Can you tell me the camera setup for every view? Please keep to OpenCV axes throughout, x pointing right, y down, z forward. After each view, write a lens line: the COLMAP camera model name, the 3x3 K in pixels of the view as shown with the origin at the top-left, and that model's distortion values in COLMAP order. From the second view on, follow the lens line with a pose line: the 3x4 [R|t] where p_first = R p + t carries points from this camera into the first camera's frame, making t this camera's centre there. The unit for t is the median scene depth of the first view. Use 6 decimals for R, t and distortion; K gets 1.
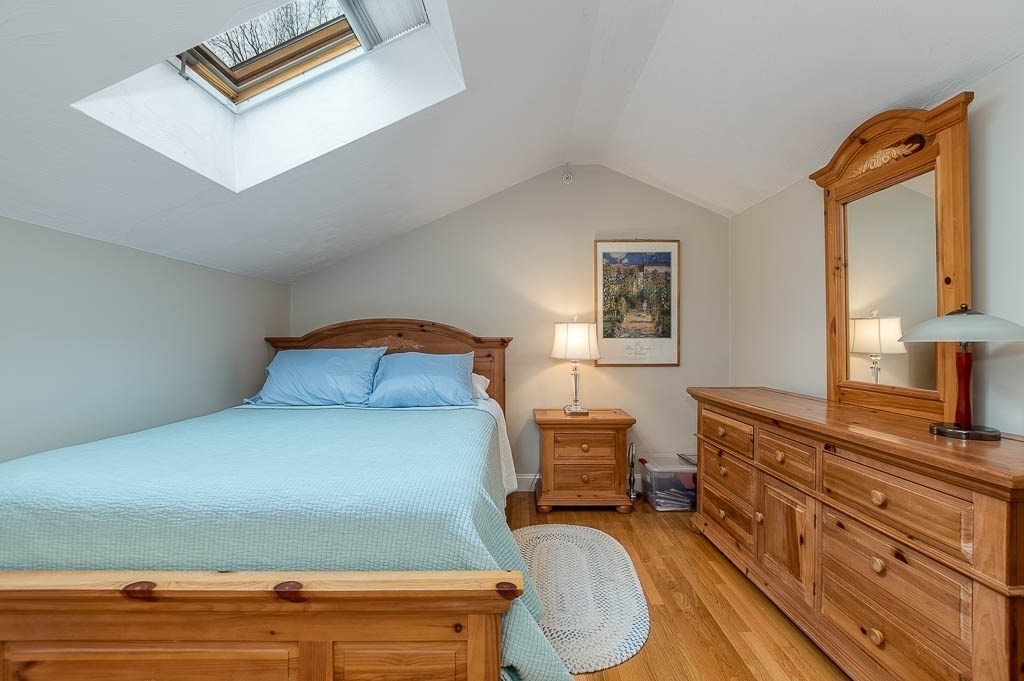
lens RADIAL K [[469.4, 0, 494.9], [0, 469.4, 334.4], [0, 0, 1]] dist [-0.022351, -0.000218]
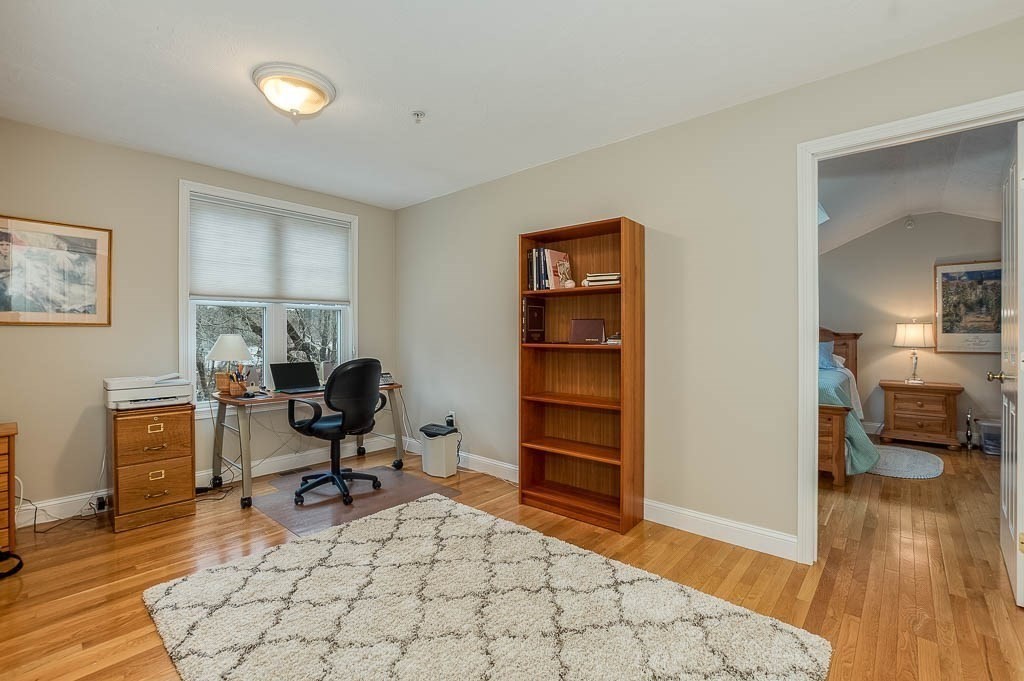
lens RADIAL K [[469.4, 0, 494.9], [0, 469.4, 334.4], [0, 0, 1]] dist [-0.022351, -0.000218]
pose [[0.783655, -0.000472, -0.621196, 0.032744], [0.004411, 0.999979, 0.004805, -0.001567], [0.621181, -0.006506, 0.783640, -0.966064]]
